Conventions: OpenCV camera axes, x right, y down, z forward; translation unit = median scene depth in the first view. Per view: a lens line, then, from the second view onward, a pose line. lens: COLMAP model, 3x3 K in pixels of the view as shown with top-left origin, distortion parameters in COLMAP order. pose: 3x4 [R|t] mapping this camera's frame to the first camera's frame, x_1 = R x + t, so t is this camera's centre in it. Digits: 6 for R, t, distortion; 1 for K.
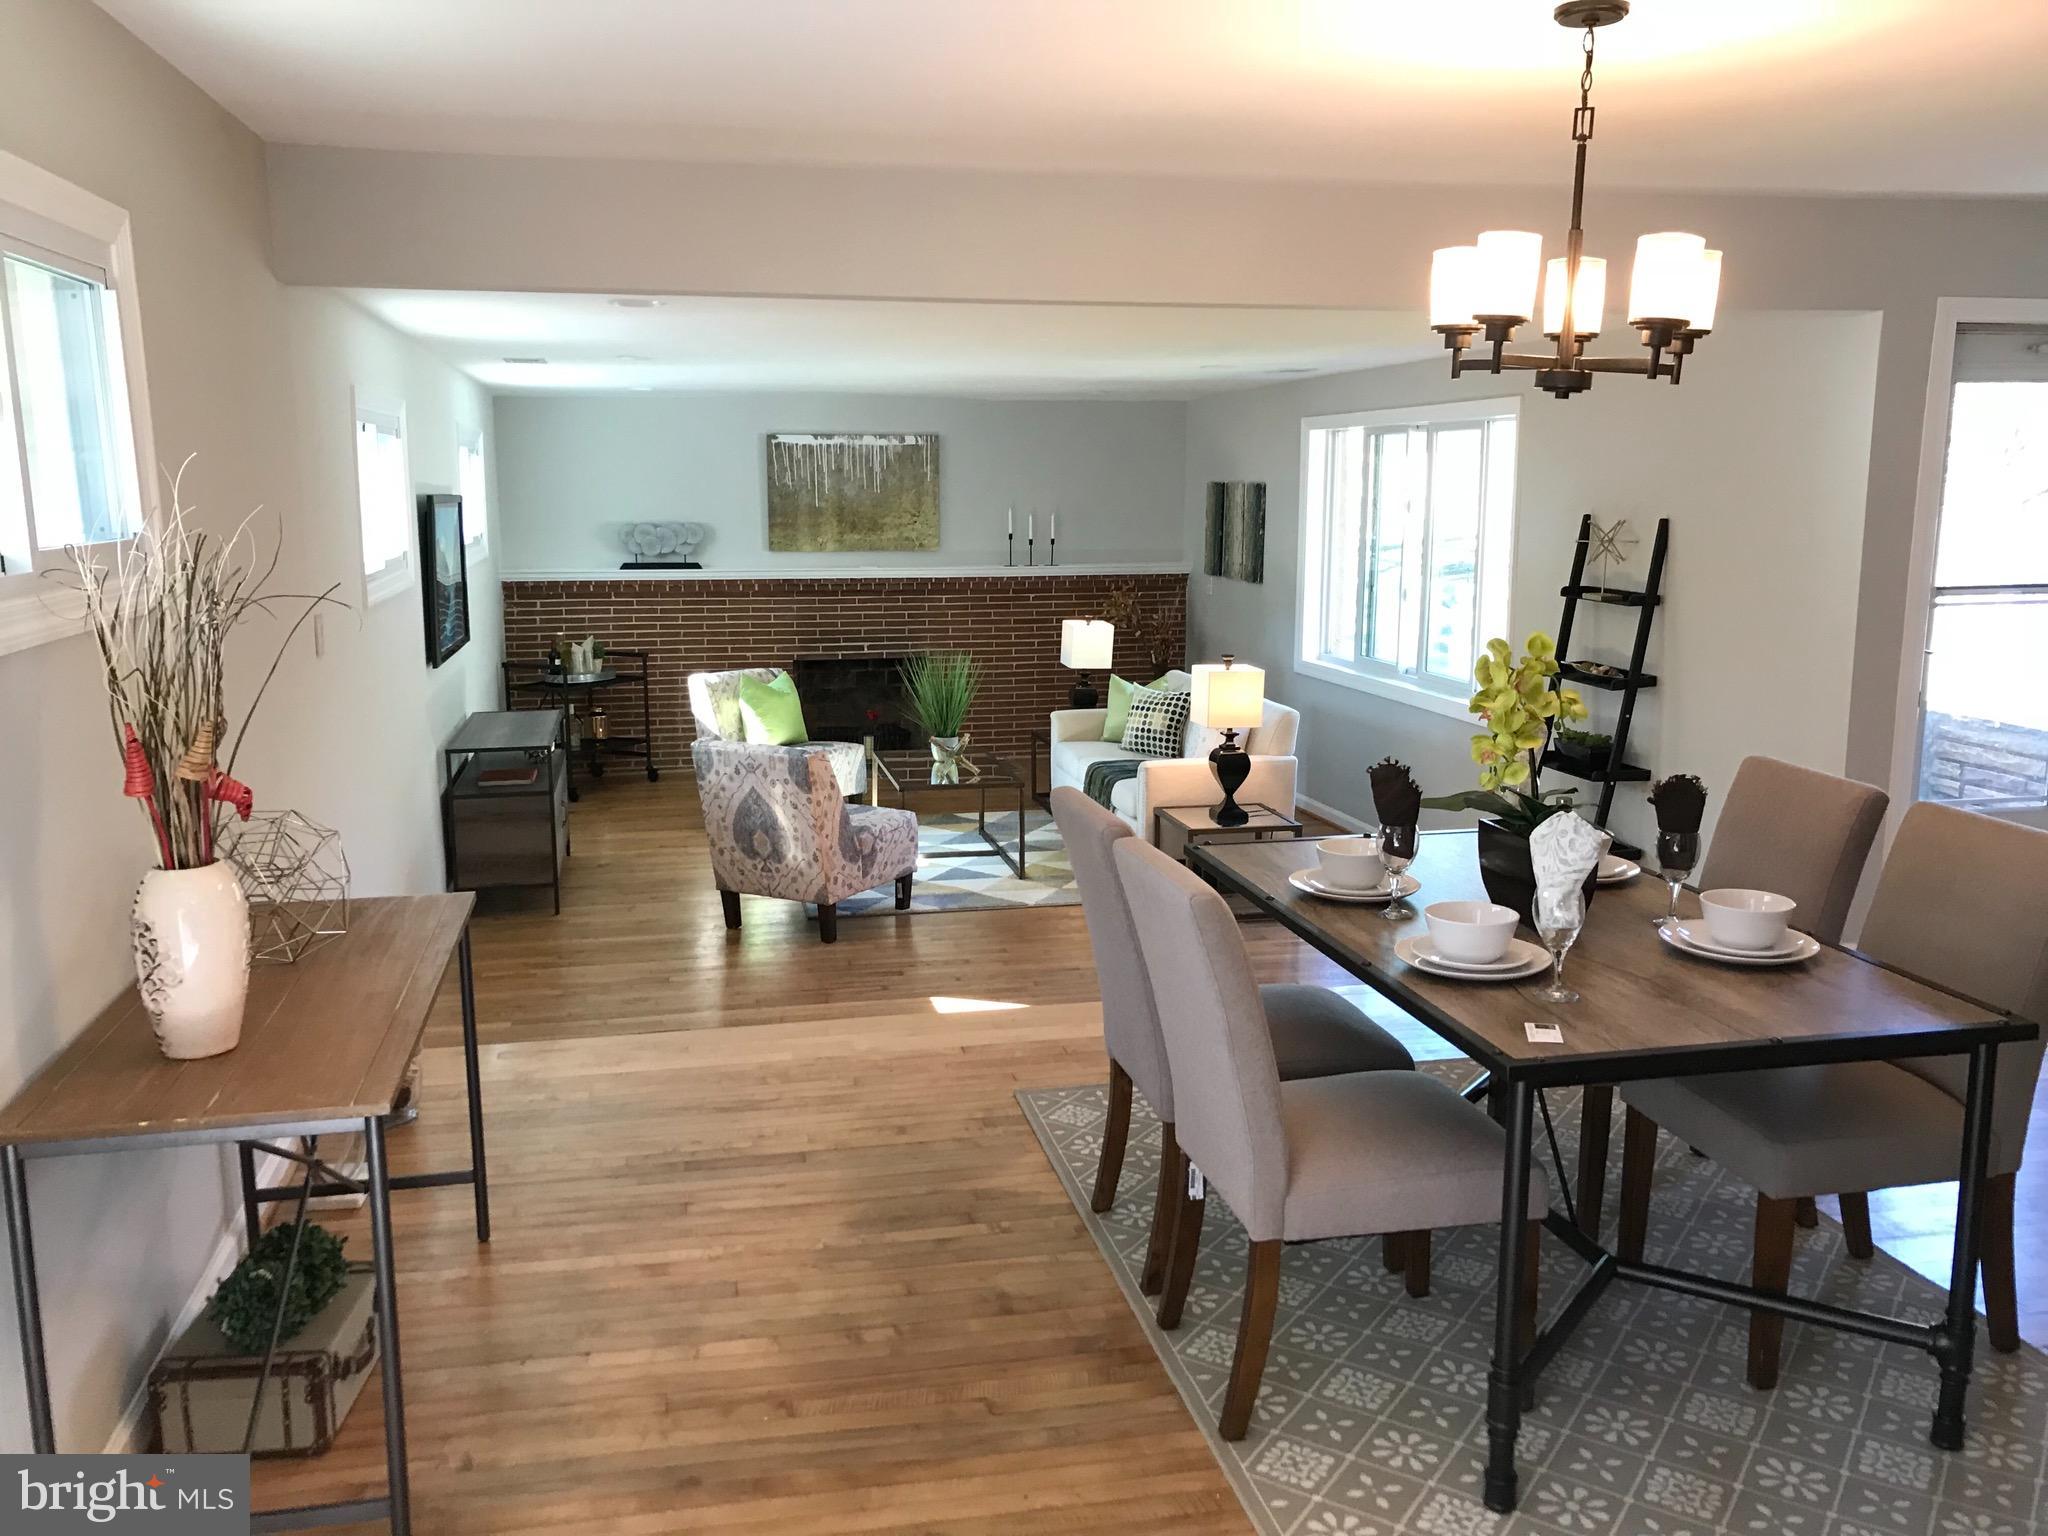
lens RADIAL K [[1631.9, 0, 1024.0], [0, 1631.9, 768.0], [0, 0, 1]] dist [0.001298, 0.000560]
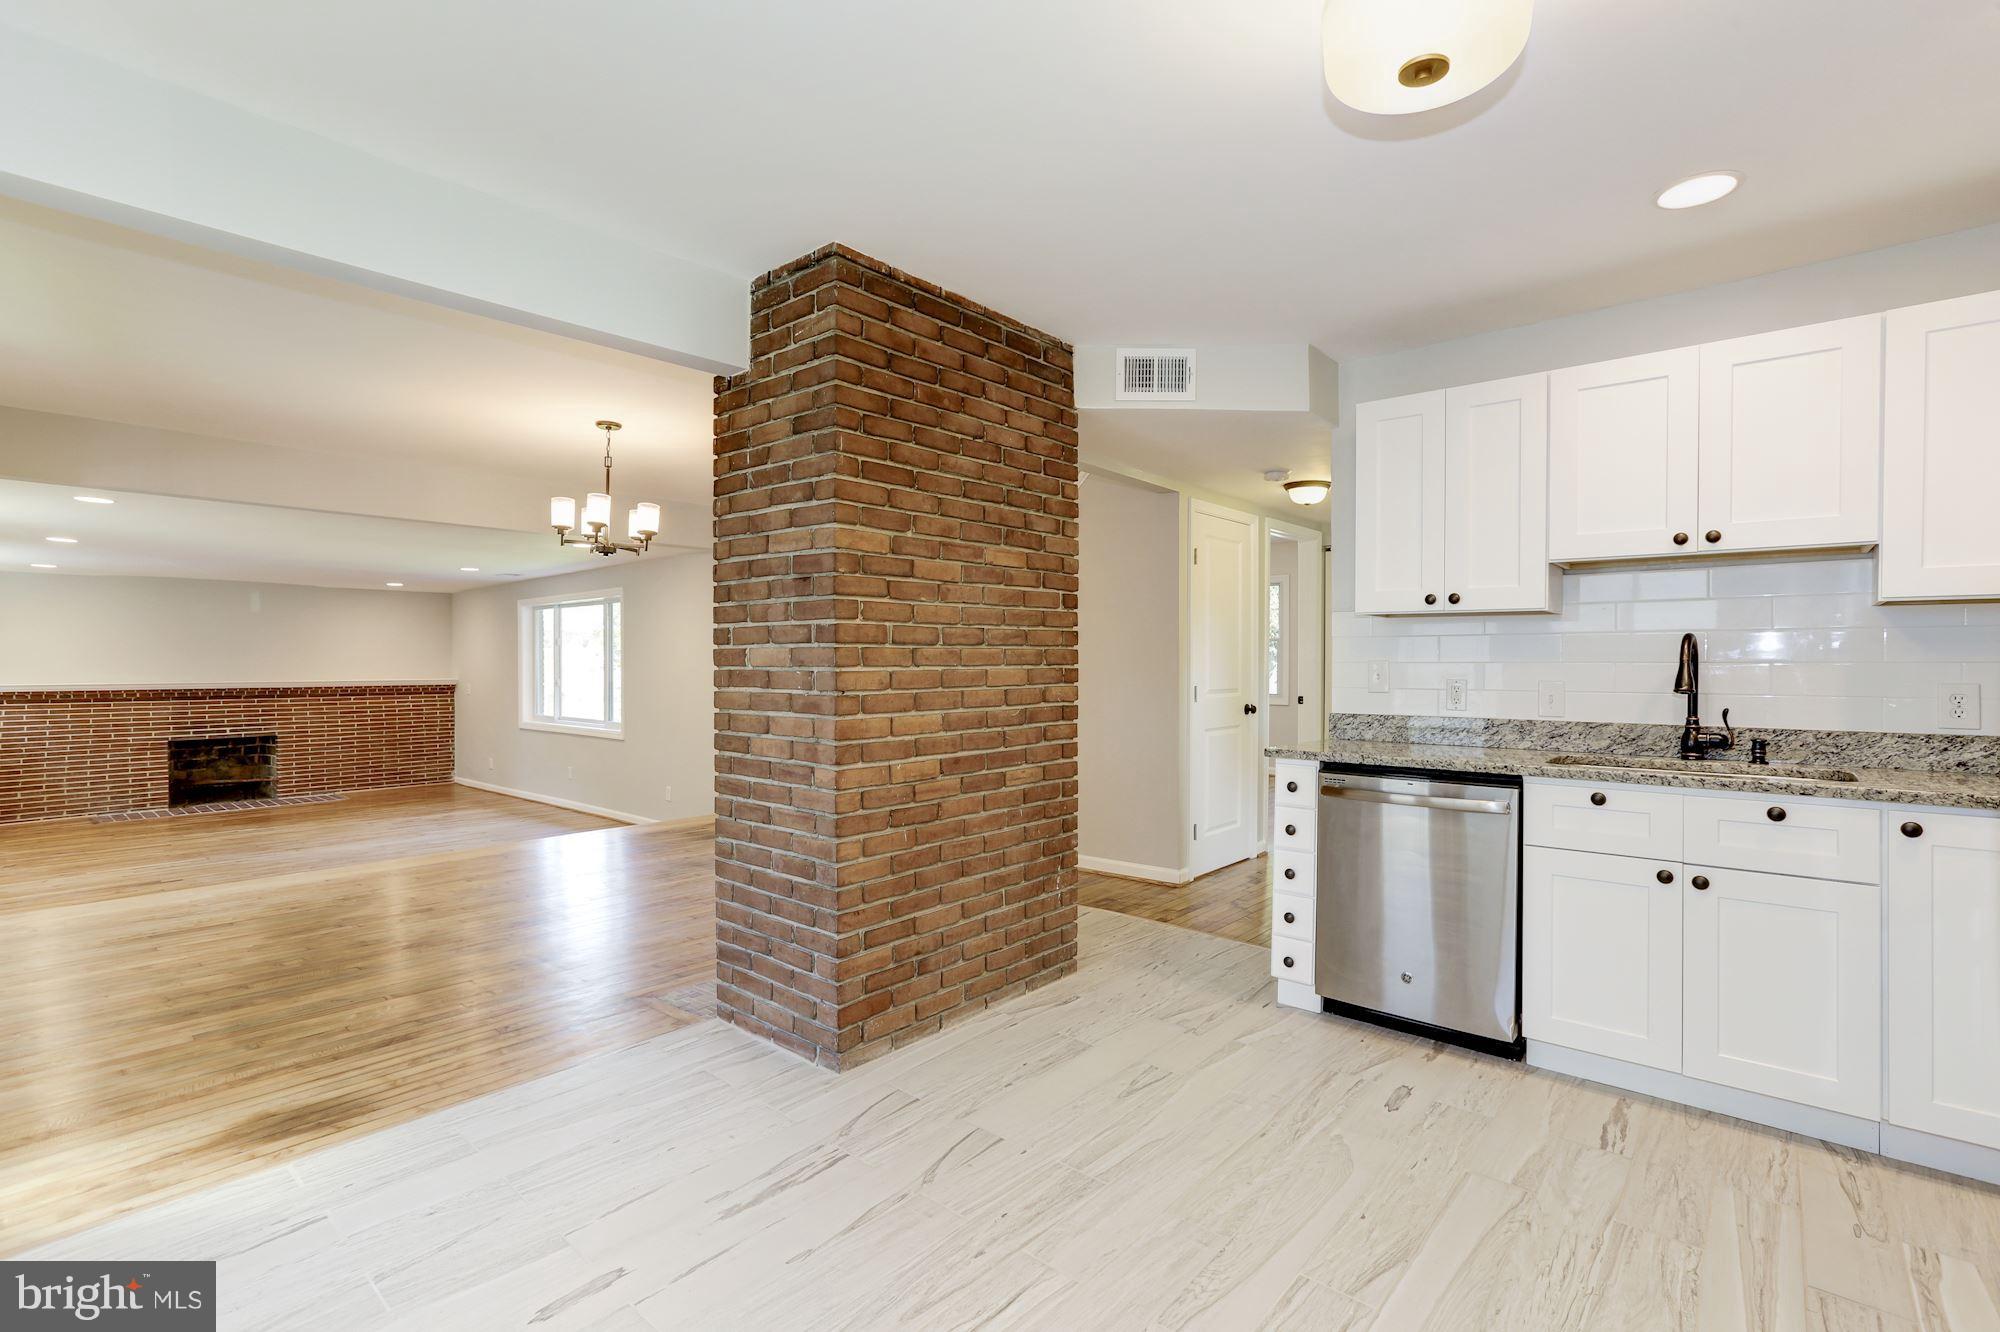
lens RADIAL K [[892.9, 0, 989.4], [0, 892.9, 664.3], [0, 0, 1]] dist [-0.030272, 0.013147]
pose [[0.801657, -0.002936, 0.597777, -0.043214], [0.106363, 0.984732, -0.137802, 0.208142], [-0.588245, 0.174052, 0.789730, -0.487880]]
